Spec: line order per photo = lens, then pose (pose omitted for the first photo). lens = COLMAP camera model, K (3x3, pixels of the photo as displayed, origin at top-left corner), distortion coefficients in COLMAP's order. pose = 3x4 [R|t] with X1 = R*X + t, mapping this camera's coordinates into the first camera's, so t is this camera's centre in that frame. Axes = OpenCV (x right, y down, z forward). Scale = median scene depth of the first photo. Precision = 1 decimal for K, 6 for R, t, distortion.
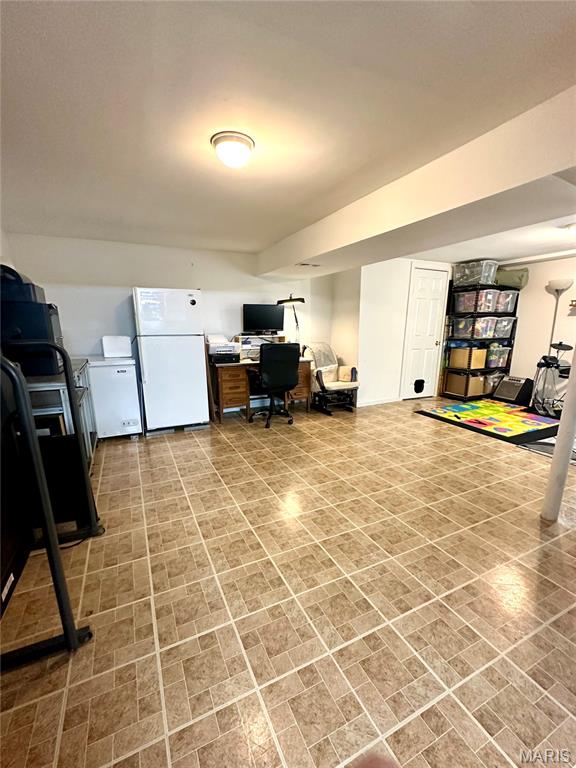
lens RADIAL K [[335.8, 0, 291.1], [0, 335.8, 392.4], [0, 0, 1]] dist [-0.001636, -0.000468]
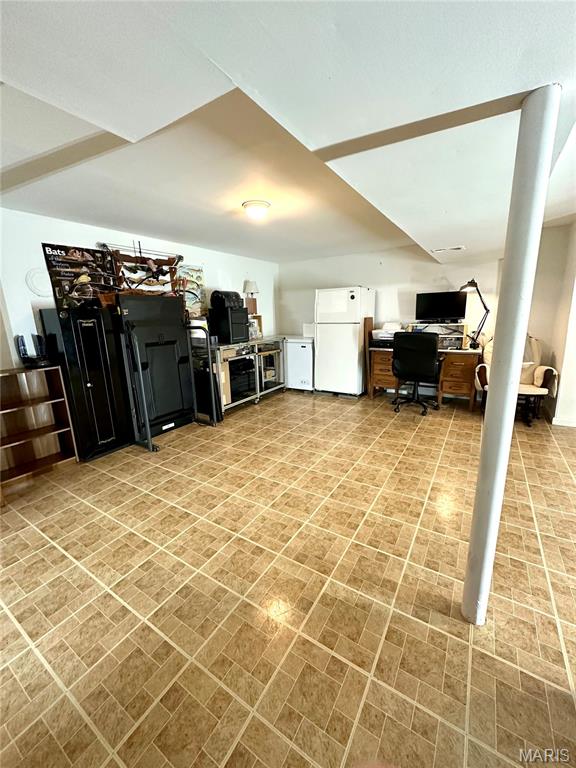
lens RADIAL K [[307.5, 0, 289.9], [0, 307.5, 379.1], [0, 0, 1]] dist [-0.000710, 0.000189]
pose [[0.522399, 0.168014, -0.835984, 0.595467], [-0.144310, 0.983674, 0.107519, -0.056512], [0.840401, 0.064473, 0.538117, 0.204148]]
